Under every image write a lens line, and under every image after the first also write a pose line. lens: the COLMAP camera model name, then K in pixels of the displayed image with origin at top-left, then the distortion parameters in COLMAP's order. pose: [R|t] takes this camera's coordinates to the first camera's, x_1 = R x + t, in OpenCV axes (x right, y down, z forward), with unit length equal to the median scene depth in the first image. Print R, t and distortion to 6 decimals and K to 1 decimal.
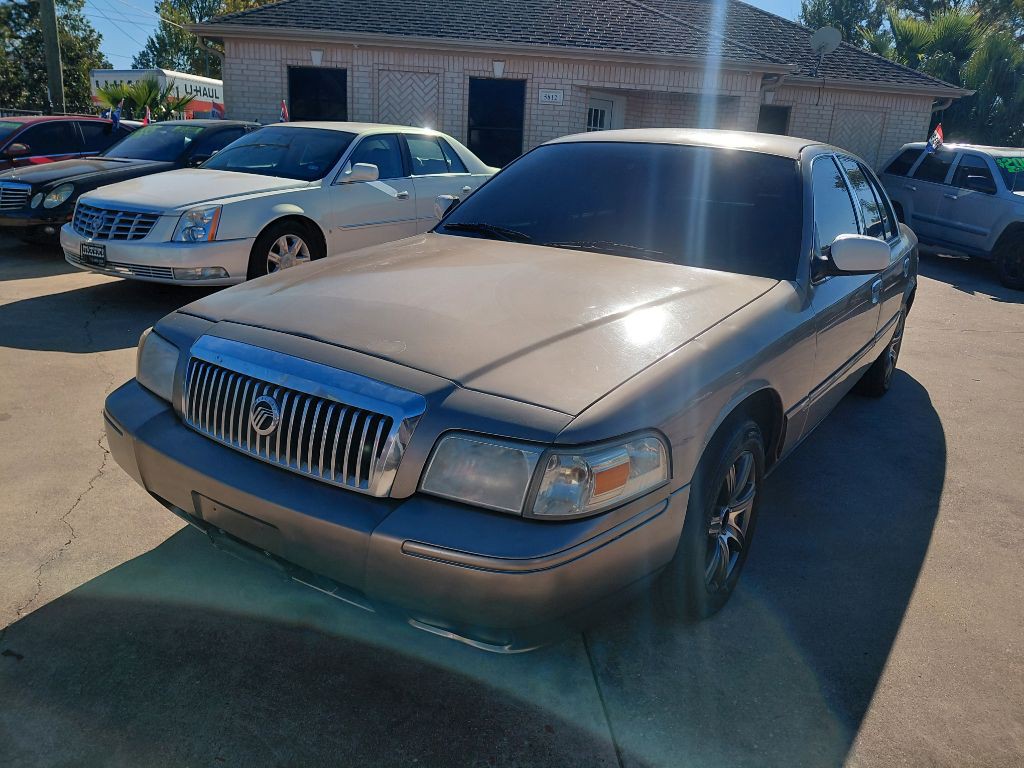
lens RADIAL K [[751.9, 0, 518.5], [0, 751.9, 394.2], [0, 0, 1]] dist [0.009913, -0.033028]
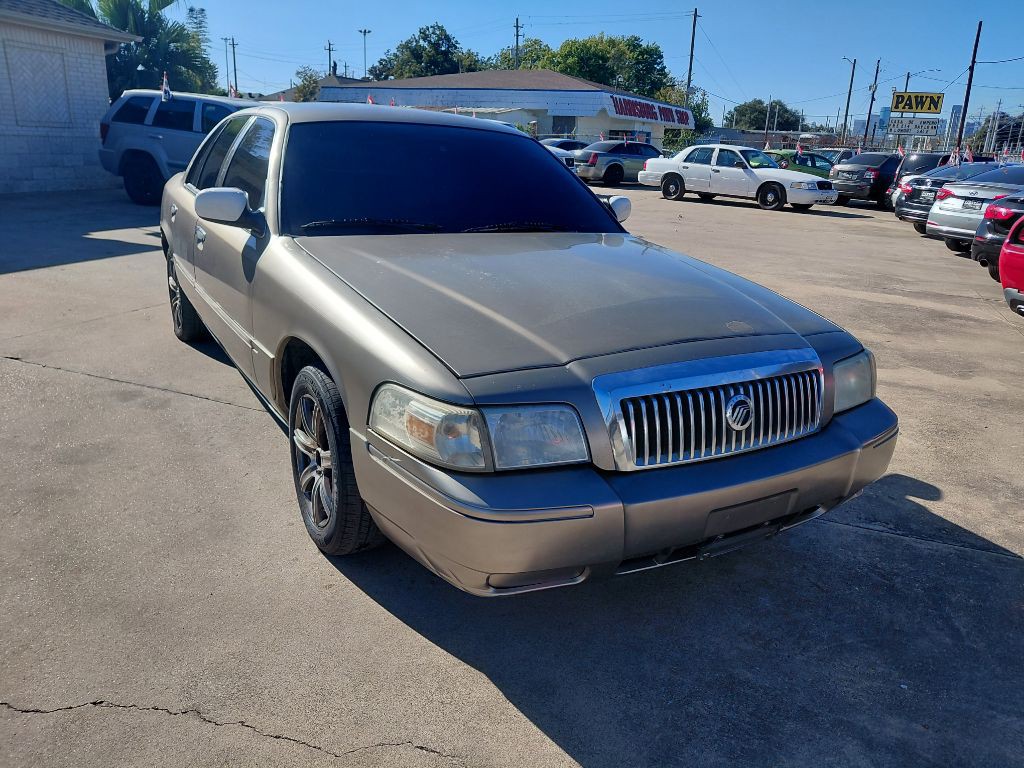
lens RADIAL K [[751.9, 0, 518.5], [0, 751.9, 394.2], [0, 0, 1]] dist [0.009913, -0.033028]
pose [[0.439433, -0.311700, 0.842461, -0.347227], [0.244811, 0.943920, 0.221544, -0.079376], [-0.864272, 0.108890, 0.491098, 0.184176]]
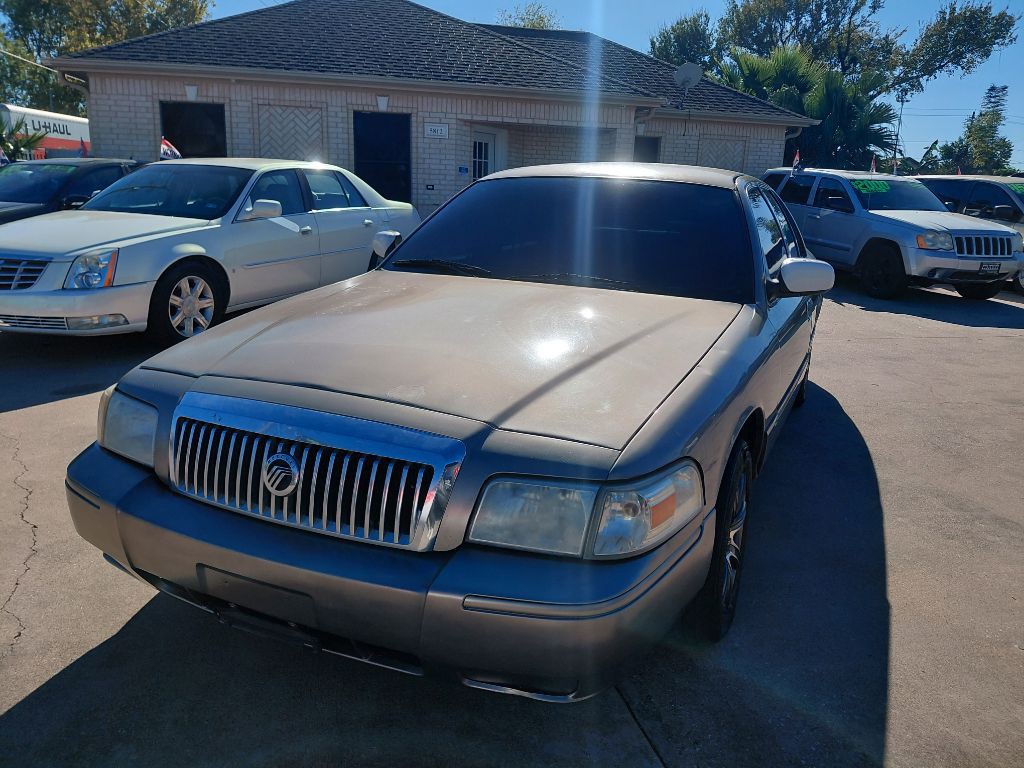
lens RADIAL K [[750.4, 0, 519.3], [0, 750.4, 381.2], [0, 0, 1]] dist [0.018549, -0.042816]
pose [[0.985296, -0.061677, 0.159338, -0.046819], [0.069989, 0.996436, -0.047086, -0.005701], [-0.155866, 0.057545, 0.986101, 0.007754]]
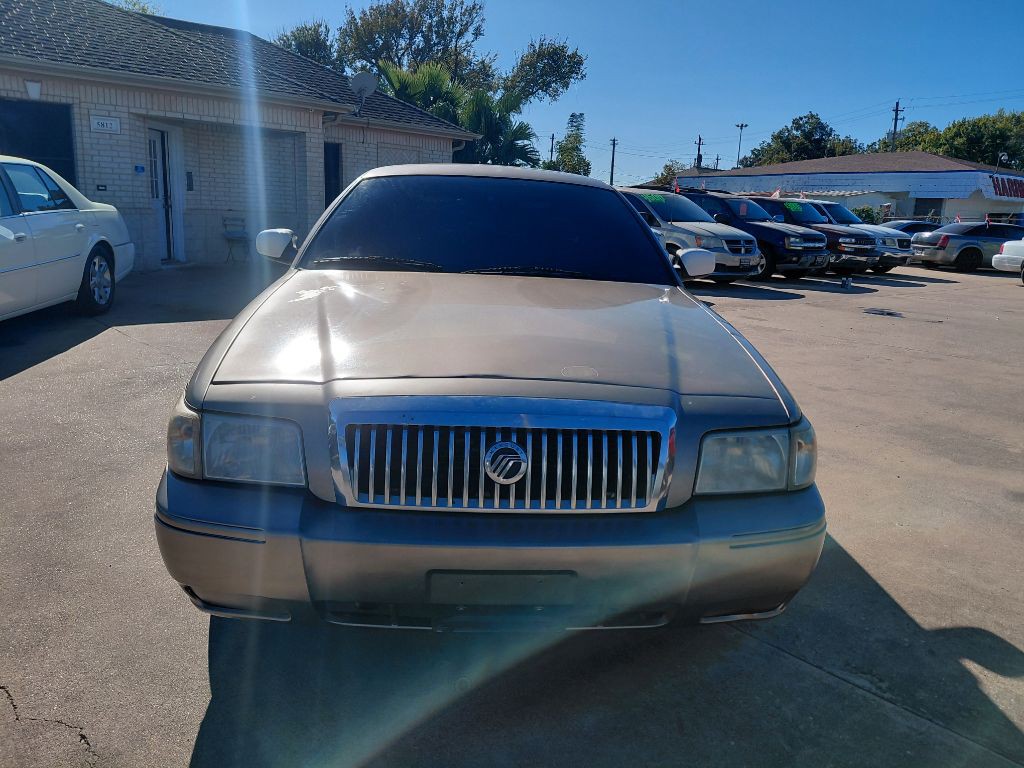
lens RADIAL K [[745.7, 0, 512.0], [0, 745.7, 384.0], [0, 0, 1]] dist [0.002854, -0.036694]
pose [[0.798521, -0.152062, 0.582444, -0.210634], [0.181740, 0.983318, 0.007559, -0.018057], [-0.573877, 0.099817, 0.812836, 0.062077]]
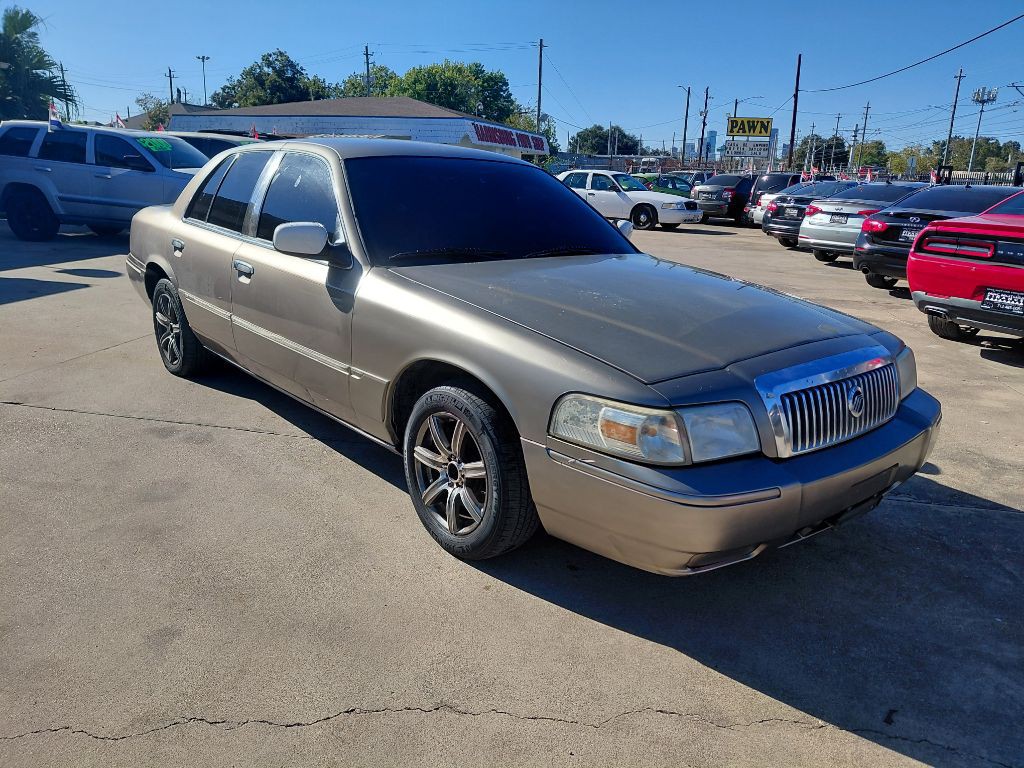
lens RADIAL K [[735.5, 0, 497.2], [0, 735.5, 416.7], [0, 0, 1]] dist [0.023260, -0.037087]
pose [[0.288219, -0.336647, 0.896437, -0.410602], [0.268782, 0.926969, 0.261695, -0.109787], [-0.919068, 0.165521, 0.357655, 0.278849]]
